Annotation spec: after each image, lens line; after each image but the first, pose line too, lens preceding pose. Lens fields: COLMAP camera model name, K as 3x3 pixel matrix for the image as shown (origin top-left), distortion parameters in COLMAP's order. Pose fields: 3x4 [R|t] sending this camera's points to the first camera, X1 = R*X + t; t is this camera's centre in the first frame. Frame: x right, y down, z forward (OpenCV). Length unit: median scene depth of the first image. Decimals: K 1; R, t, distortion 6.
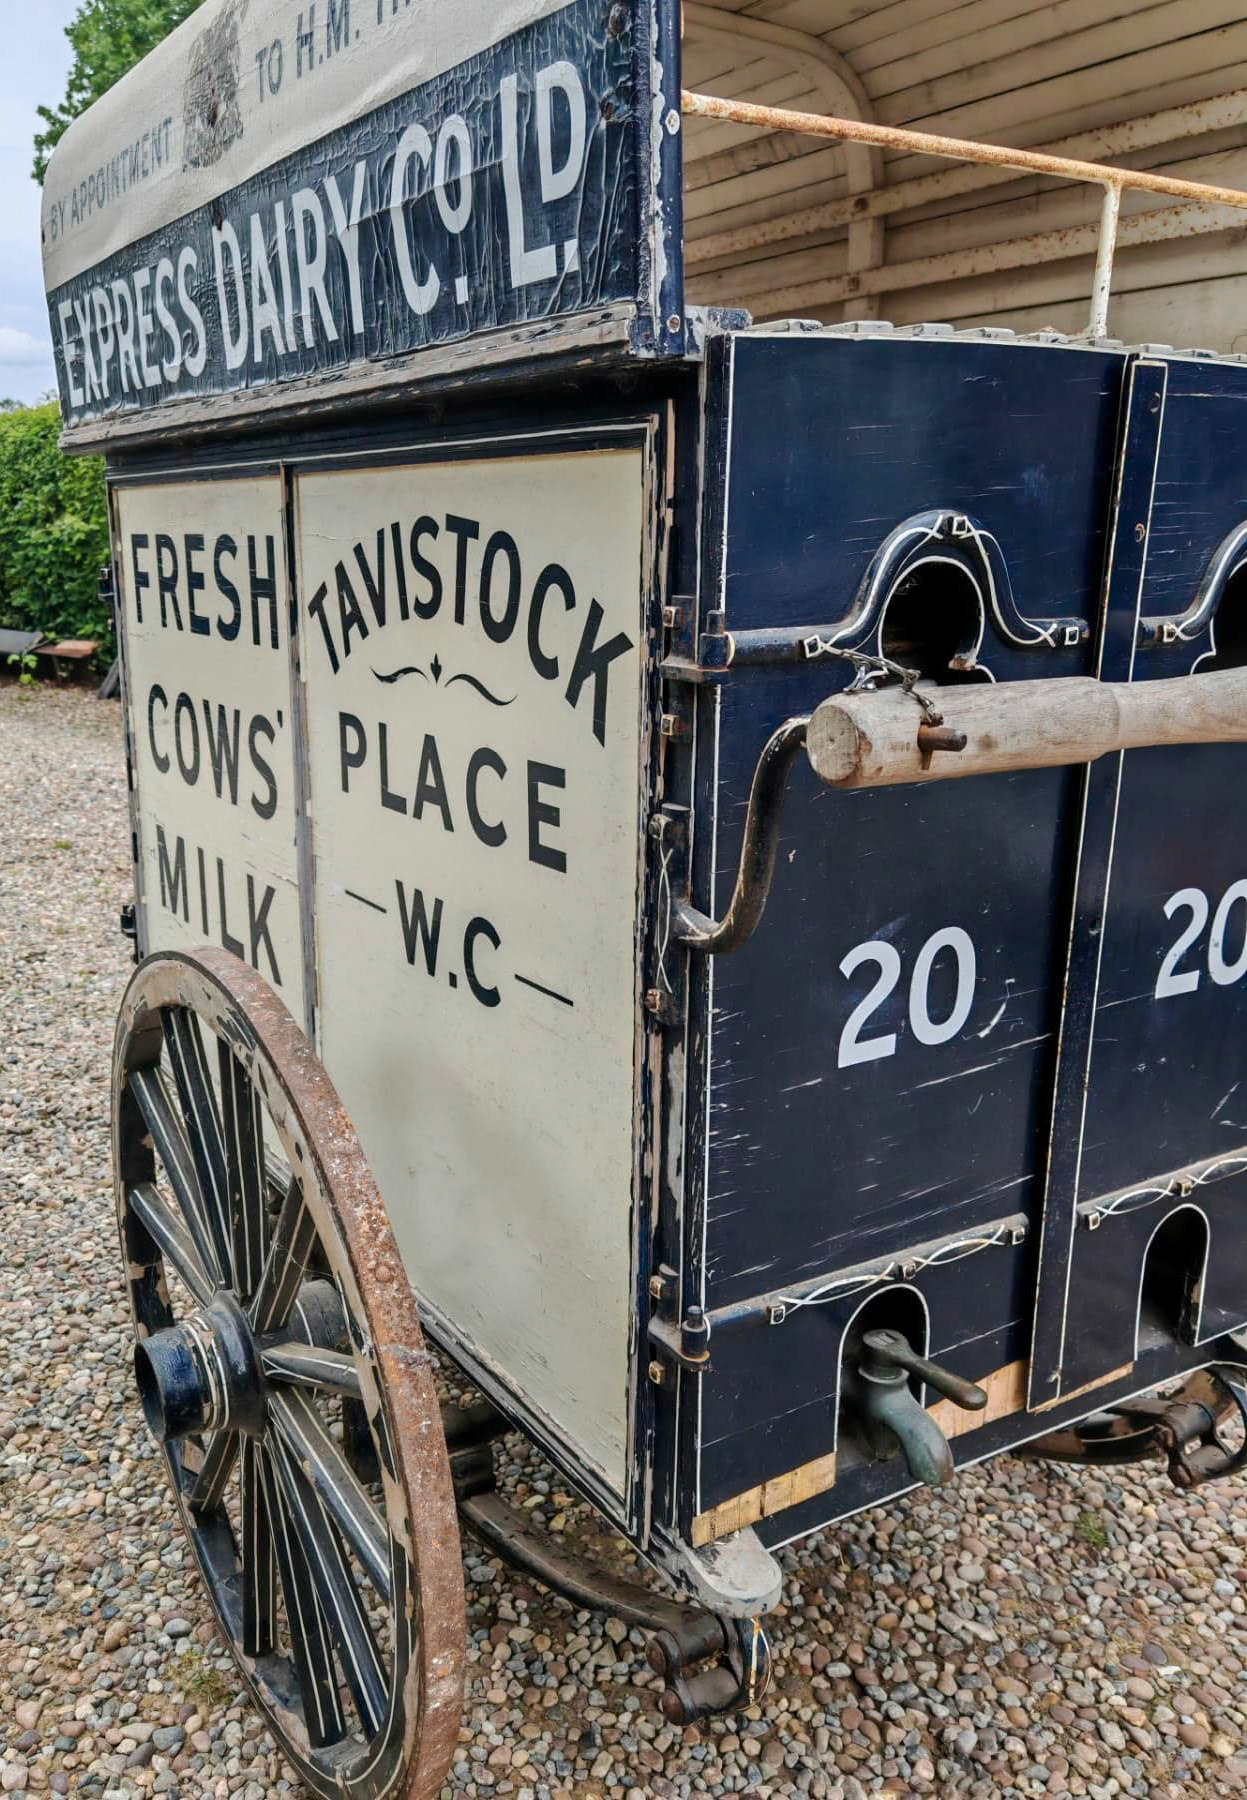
lens RADIAL K [[1473.0, 0, 530.3], [0, 1473.0, 910.3], [0, 0, 1]] dist [0.097127, -0.131555]
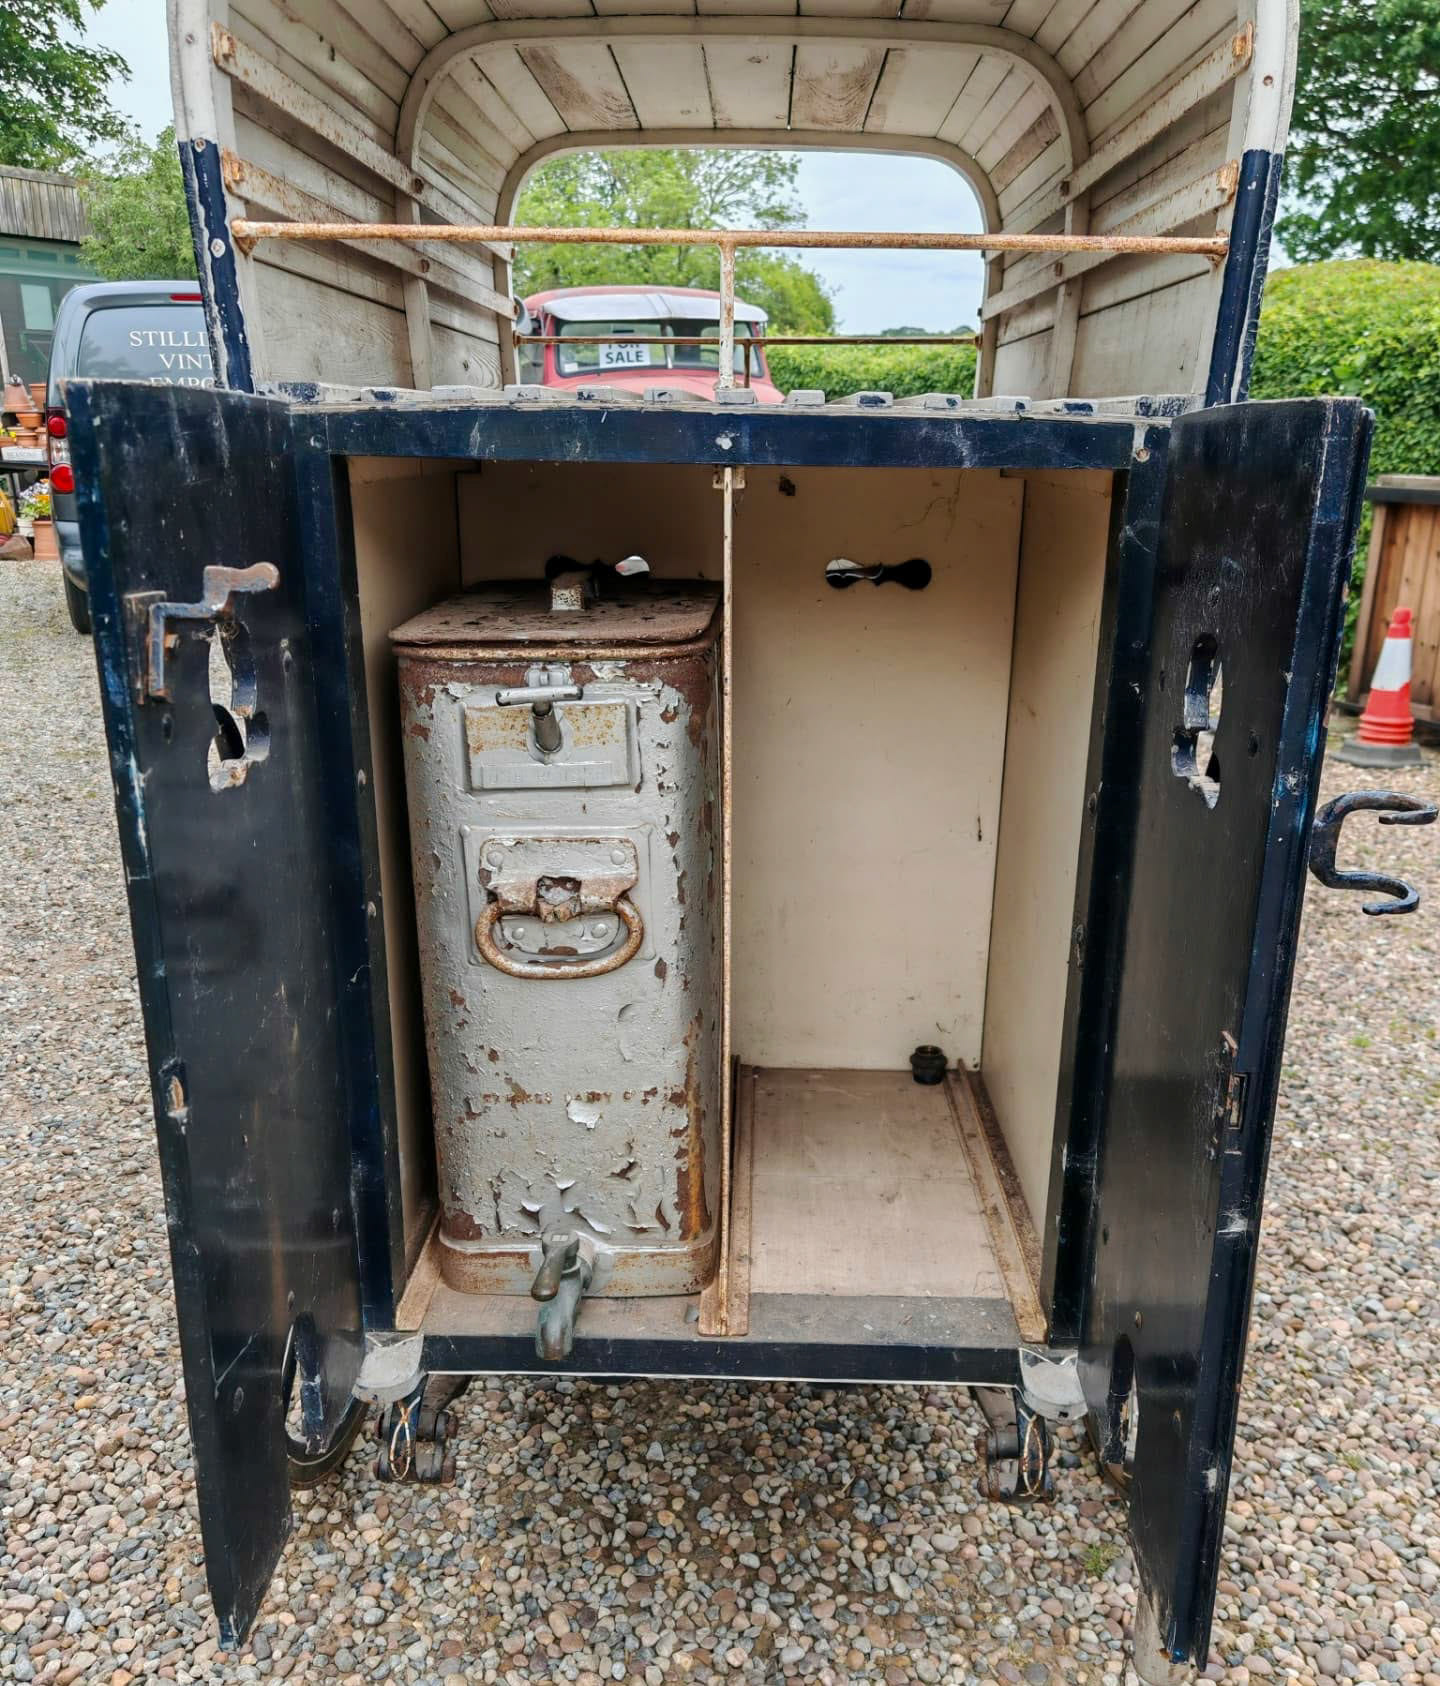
lens RADIAL K [[1469.8, 0, 735.5], [0, 1469.8, 914.0], [0, 0, 1]] dist [0.117502, -0.156588]
pose [[0.851203, 0.170222, -0.496466, 0.734140], [-0.140869, 0.985332, 0.096314, -0.080278], [0.505579, -0.012046, 0.862696, 0.044691]]
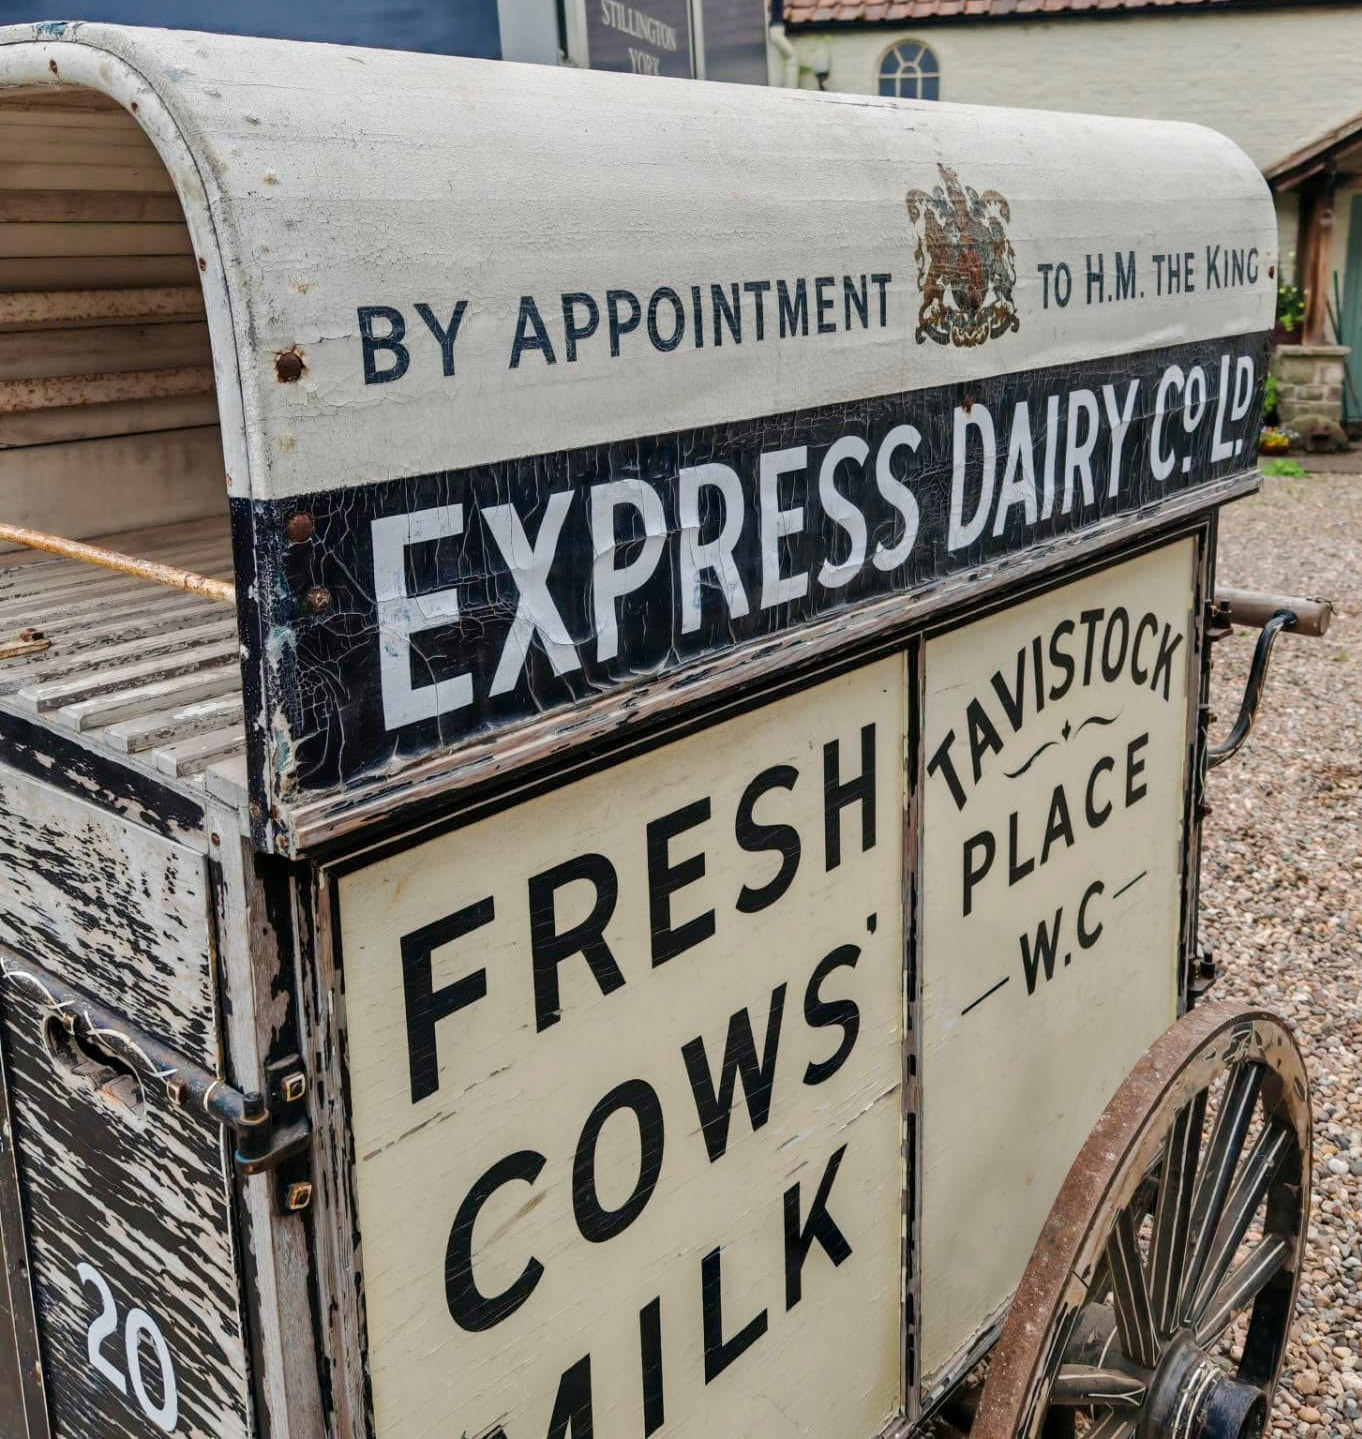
lens RADIAL K [[1476.5, 0, 740.1], [0, 1476.5, 533.9], [0, 0, 1]] dist [0.073101, -0.061600]
pose [[-0.329659, -0.181807, 0.926429, -0.975910], [0.254004, 0.928021, 0.272504, -0.643674], [-0.909289, 0.325150, -0.259751, 1.337065]]
